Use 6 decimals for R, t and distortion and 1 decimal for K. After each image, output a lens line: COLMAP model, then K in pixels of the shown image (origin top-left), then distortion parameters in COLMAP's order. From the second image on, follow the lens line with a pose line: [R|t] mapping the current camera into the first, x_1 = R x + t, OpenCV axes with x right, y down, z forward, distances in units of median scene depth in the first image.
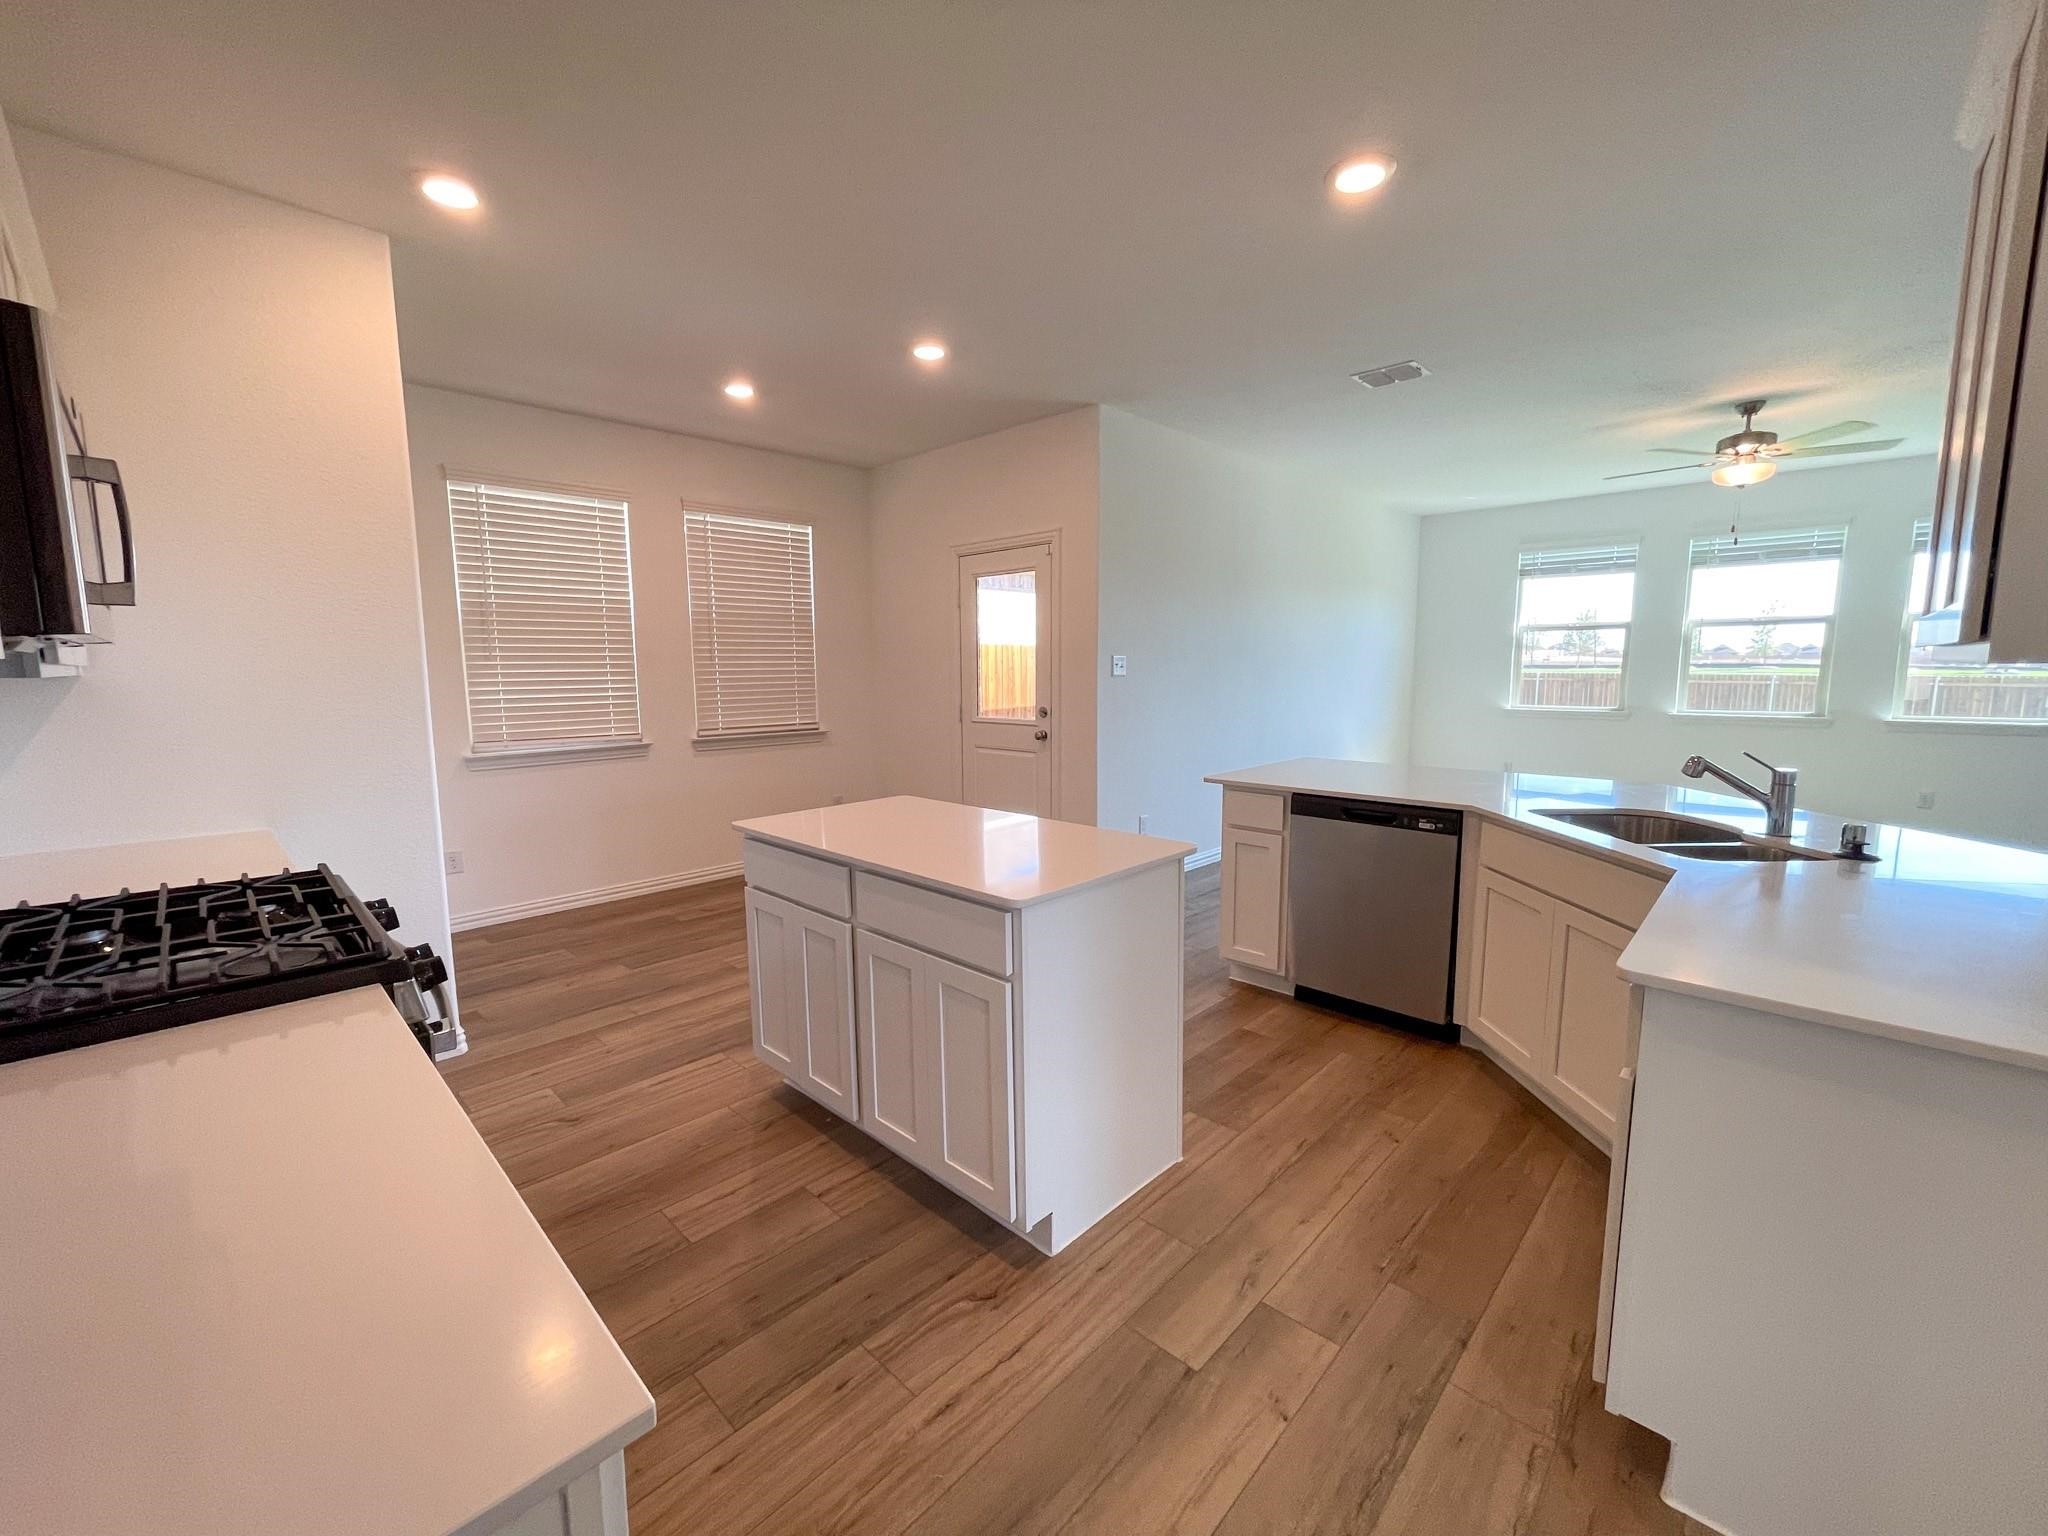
lens RADIAL K [[823.4, 0, 1022.7], [0, 823.4, 764.8], [0, 0, 1]] dist [0.001131, 0.000134]
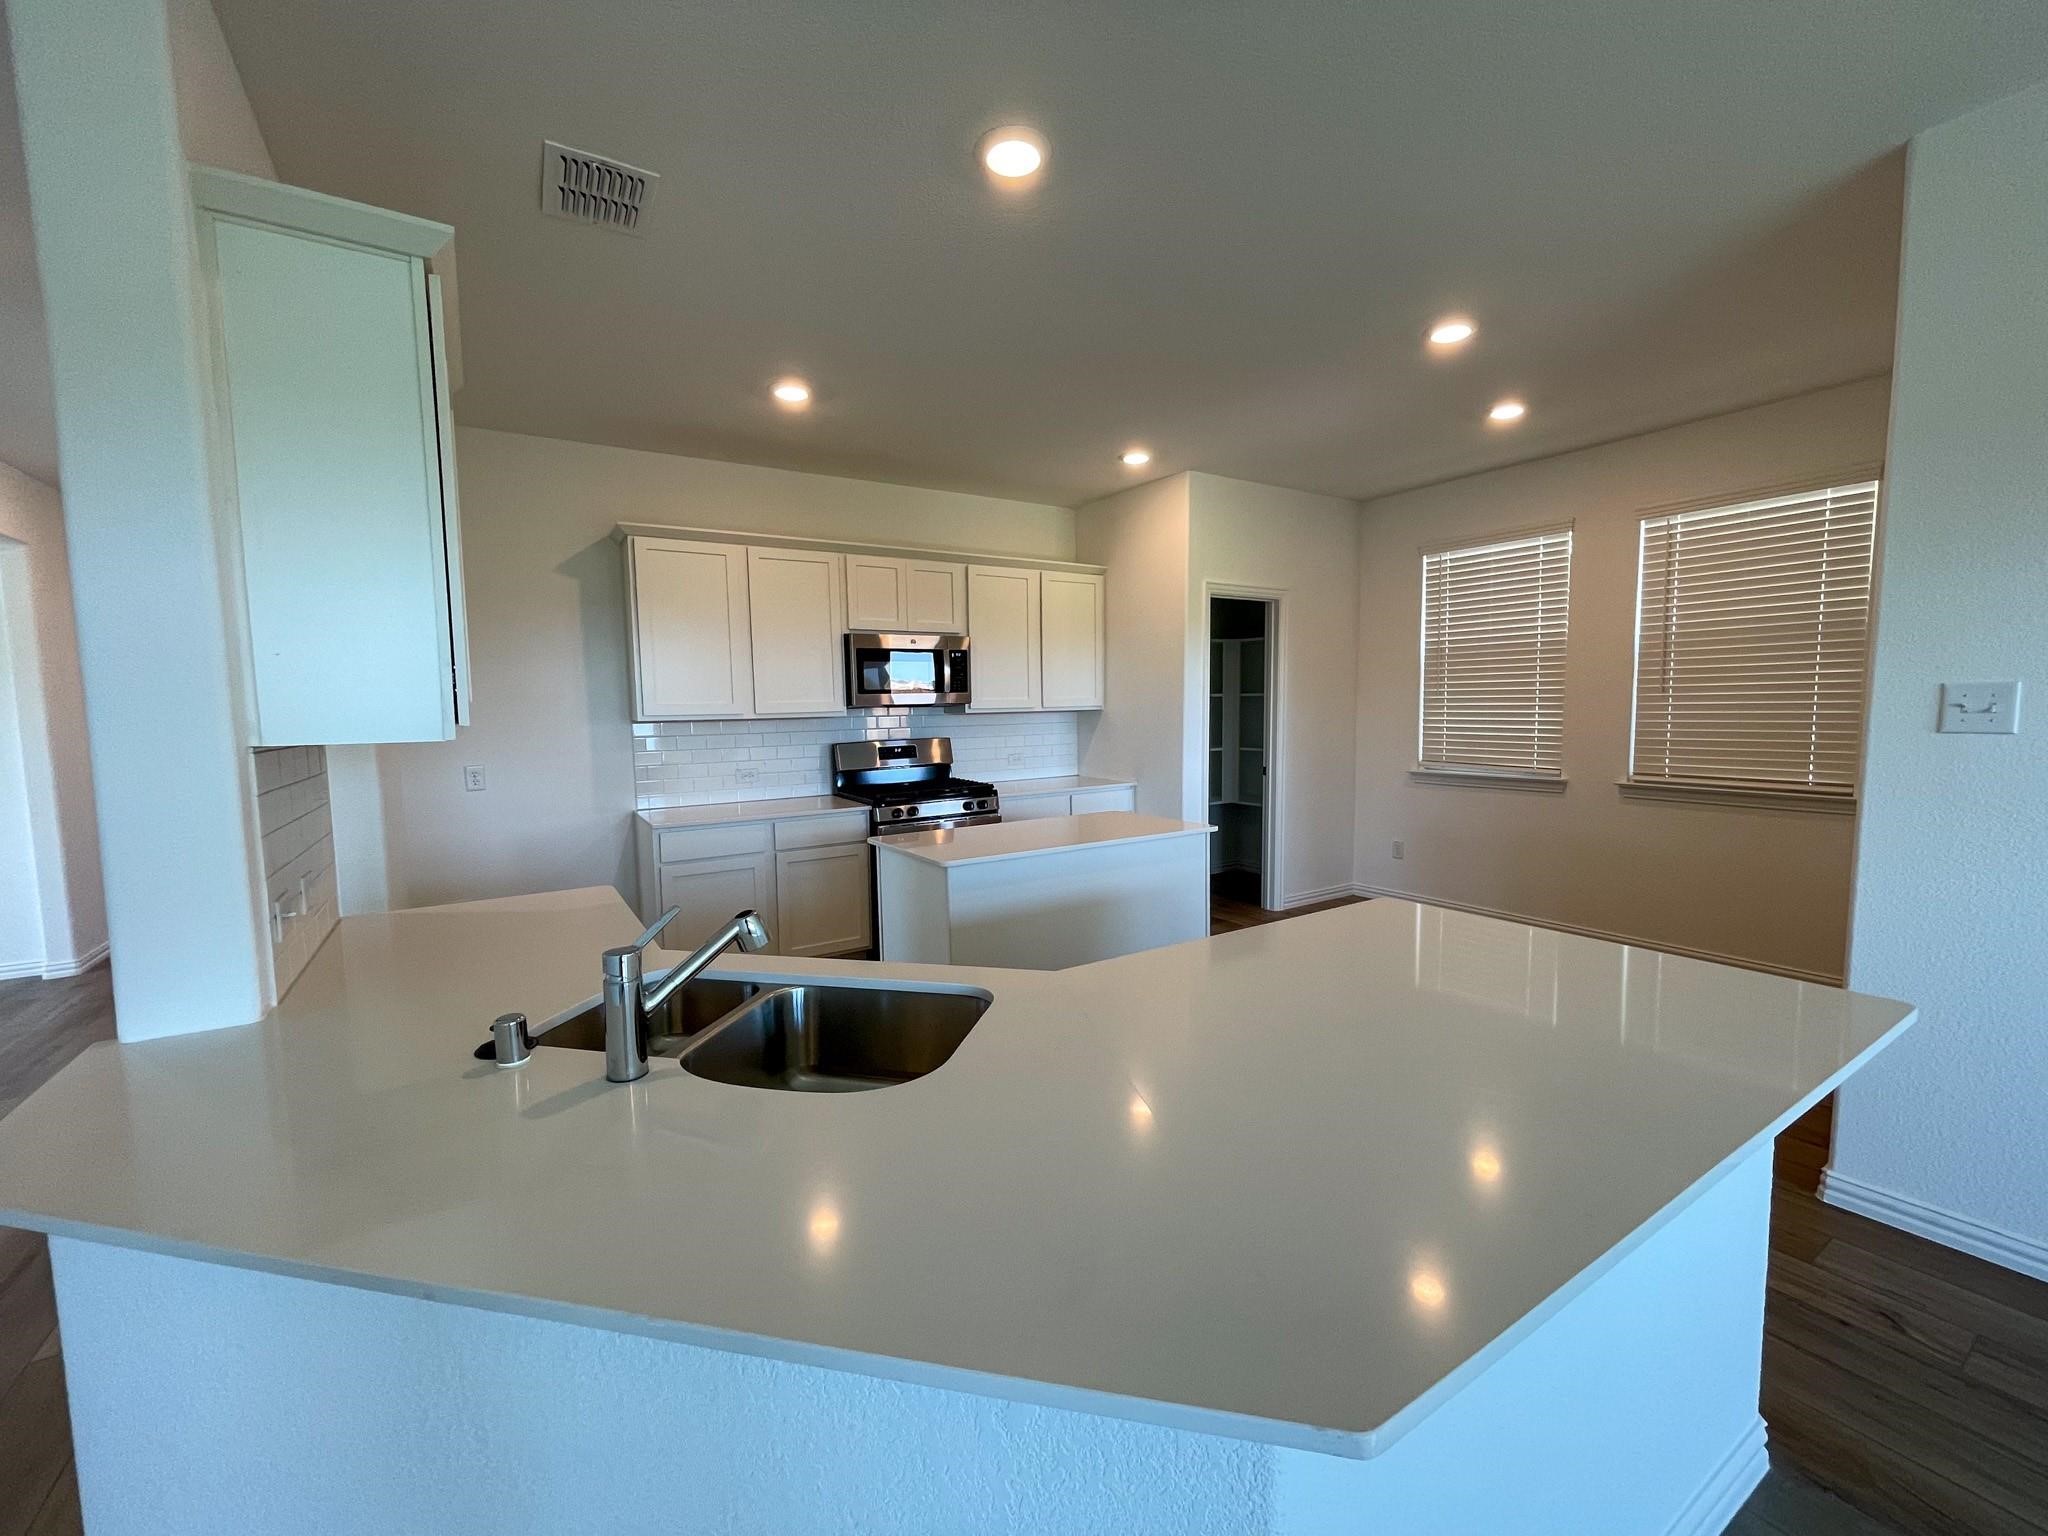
lens RADIAL K [[835.2, 0, 1028.4], [0, 835.2, 778.4], [0, 0, 1]] dist [-0.001124, 0.000338]
pose [[-0.222042, 0.093741, -0.970521, 0.680212], [-0.109373, 0.986691, 0.120326, -0.084101], [0.968883, 0.132866, -0.208834, 0.660910]]
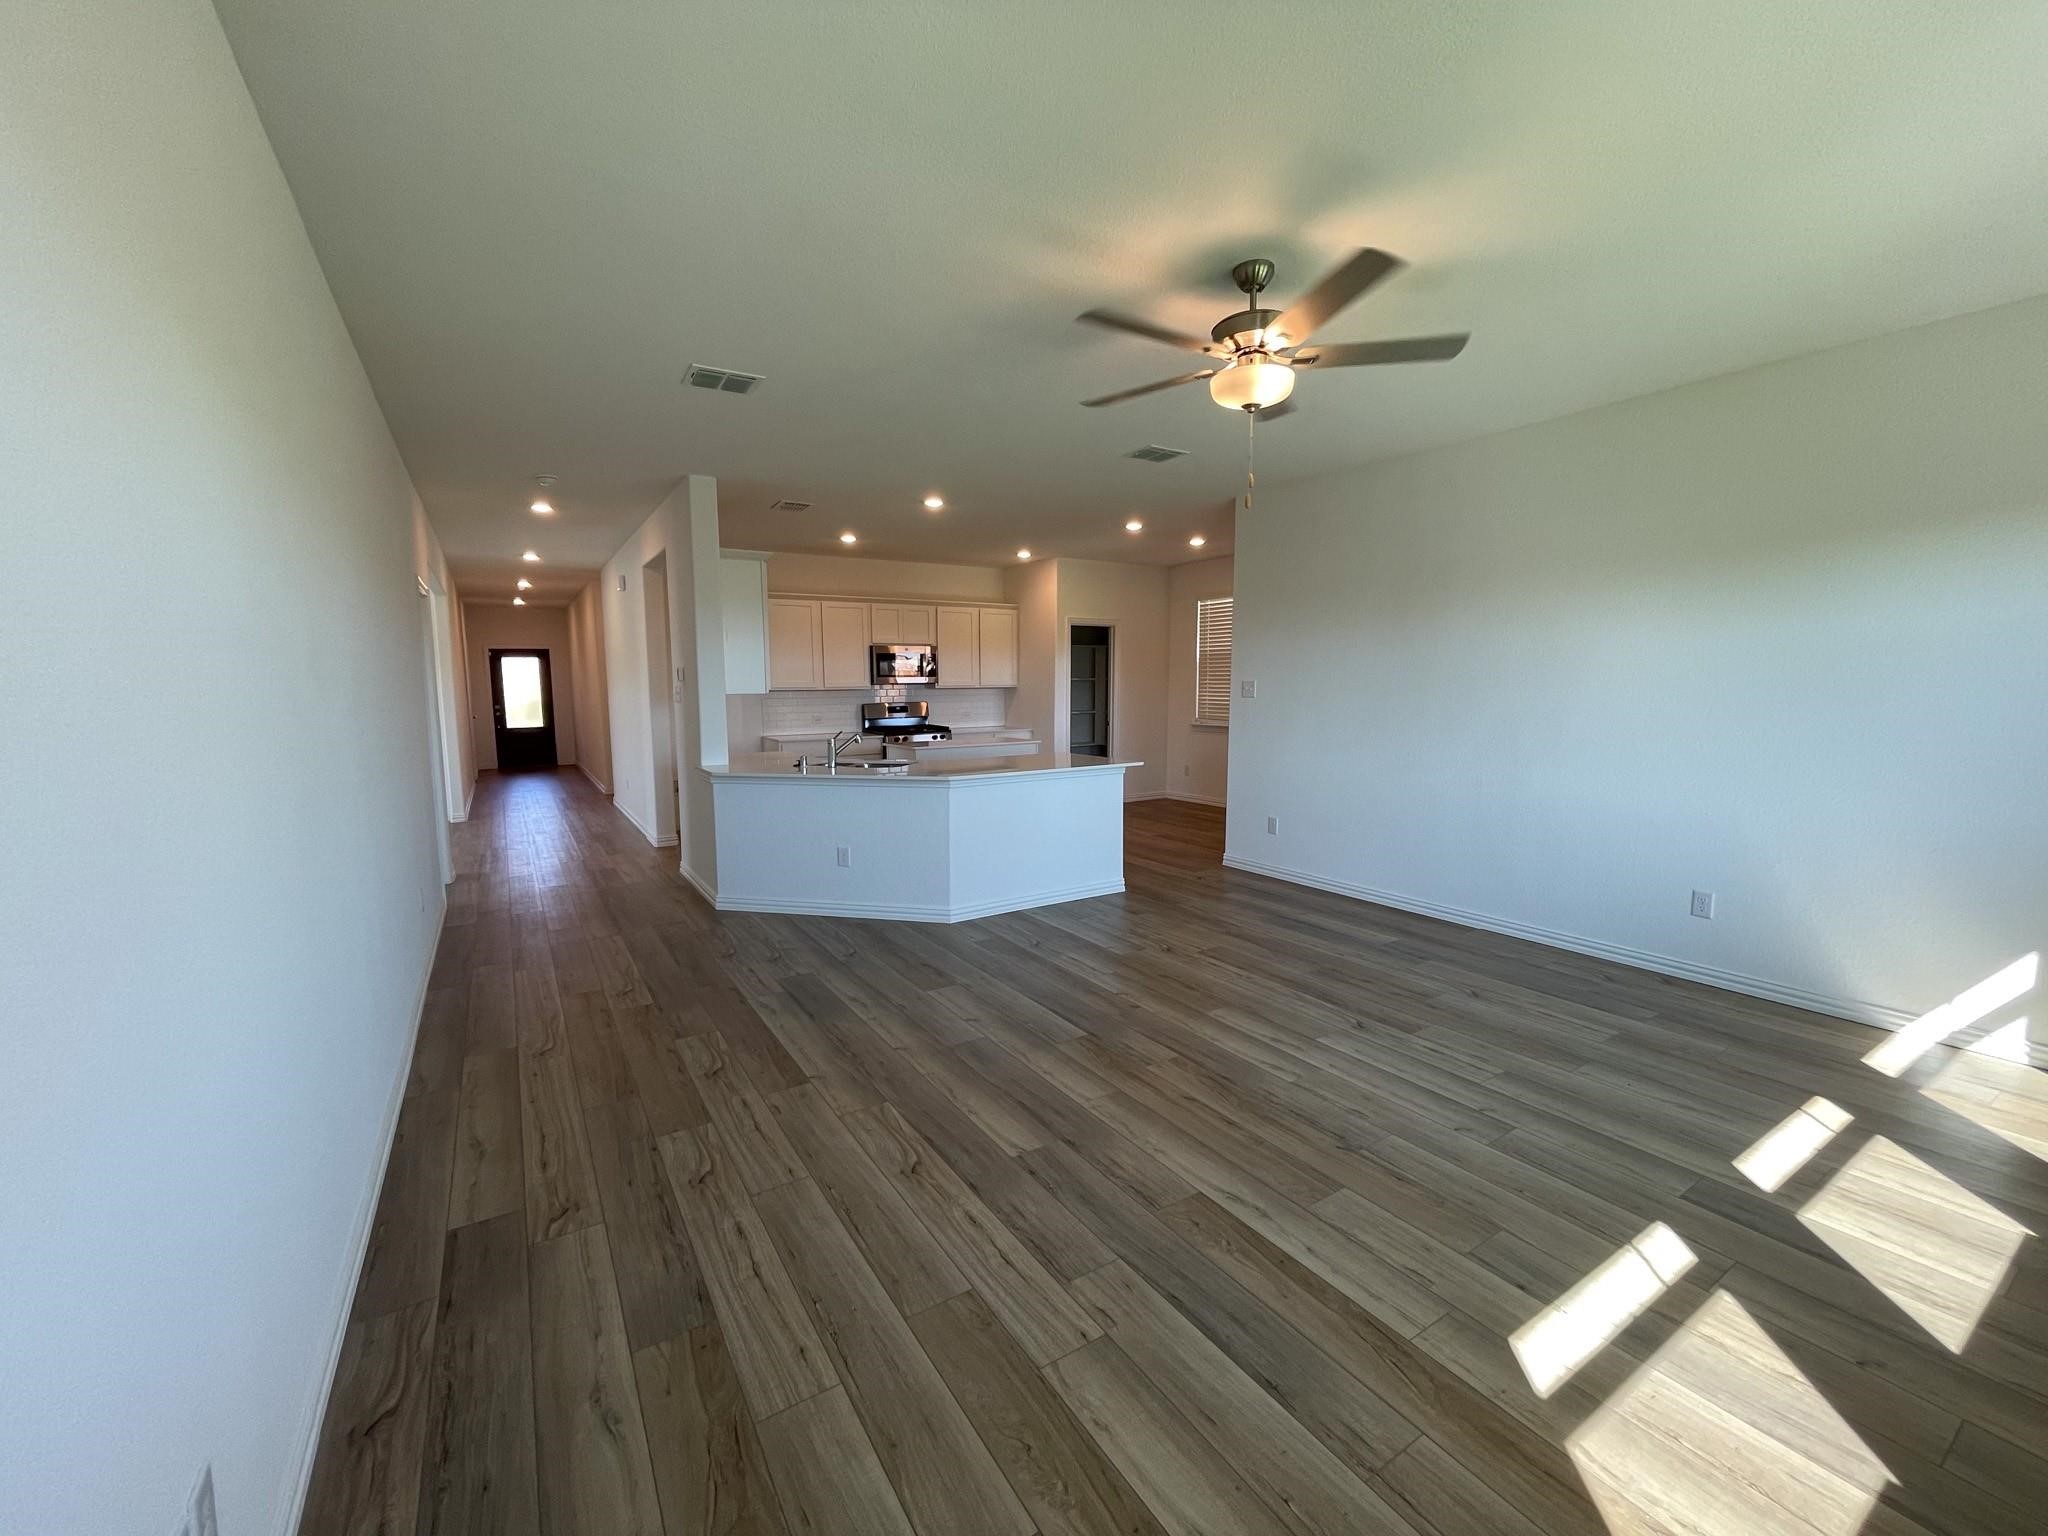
lens RADIAL K [[835.2, 0, 1028.4], [0, 835.2, 778.4], [0, 0, 1]] dist [-0.001124, 0.000338]
pose [[-0.235921, 0.117396, -0.964655, 1.540273], [-0.119127, 0.981695, 0.148604, -0.139964], [0.964443, 0.149976, -0.217617, 1.028173]]
